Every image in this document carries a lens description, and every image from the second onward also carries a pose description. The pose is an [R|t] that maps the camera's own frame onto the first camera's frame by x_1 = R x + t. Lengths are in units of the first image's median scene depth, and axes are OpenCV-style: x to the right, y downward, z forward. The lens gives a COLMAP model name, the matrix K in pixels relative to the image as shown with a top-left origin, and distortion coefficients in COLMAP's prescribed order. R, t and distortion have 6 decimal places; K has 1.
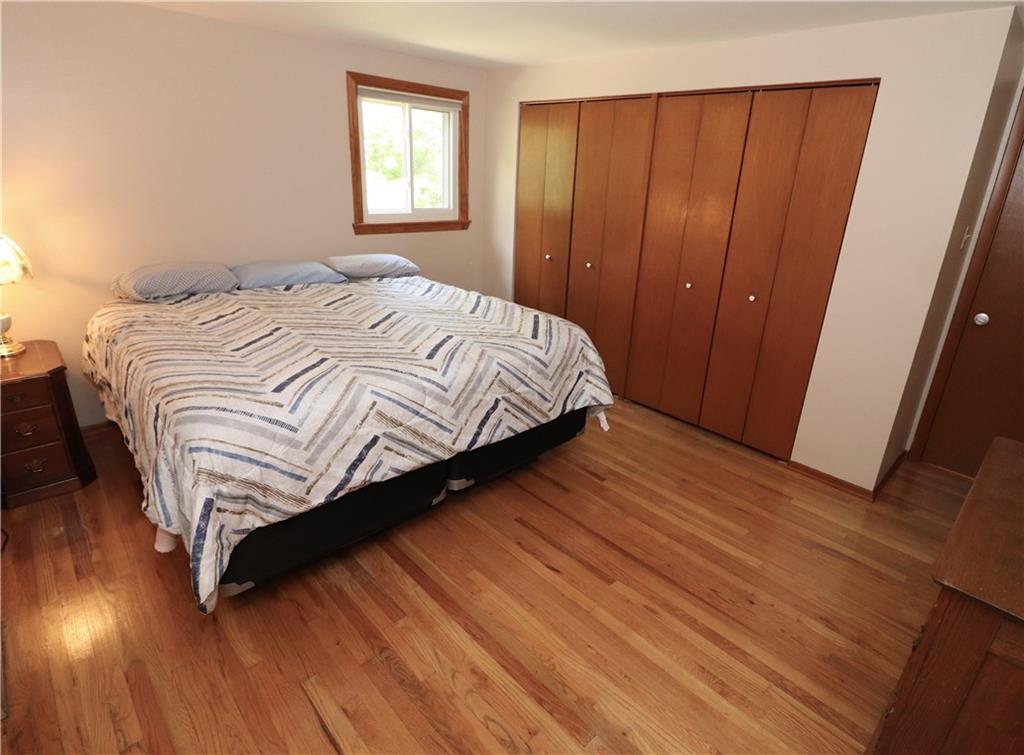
lens RADIAL K [[517.0, 0, 512.0], [0, 517.0, 377.5], [0, 0, 1]] dist [0.000721, 0.000110]
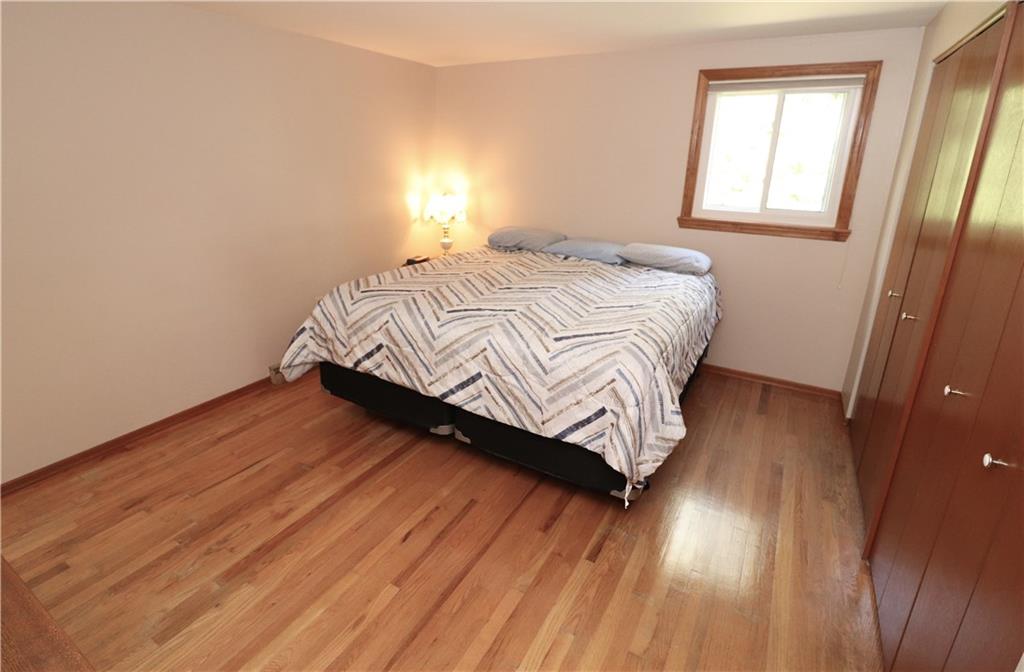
lens RADIAL K [[494.9, 0, 523.6], [0, 494.9, 325.2], [0, 0, 1]] dist [-0.005523, -0.000923]
pose [[0.289558, 0.272374, -0.917588, 0.845493], [-0.358487, 0.919741, 0.159887, -0.226905], [0.887493, 0.282647, 0.363961, 0.673175]]
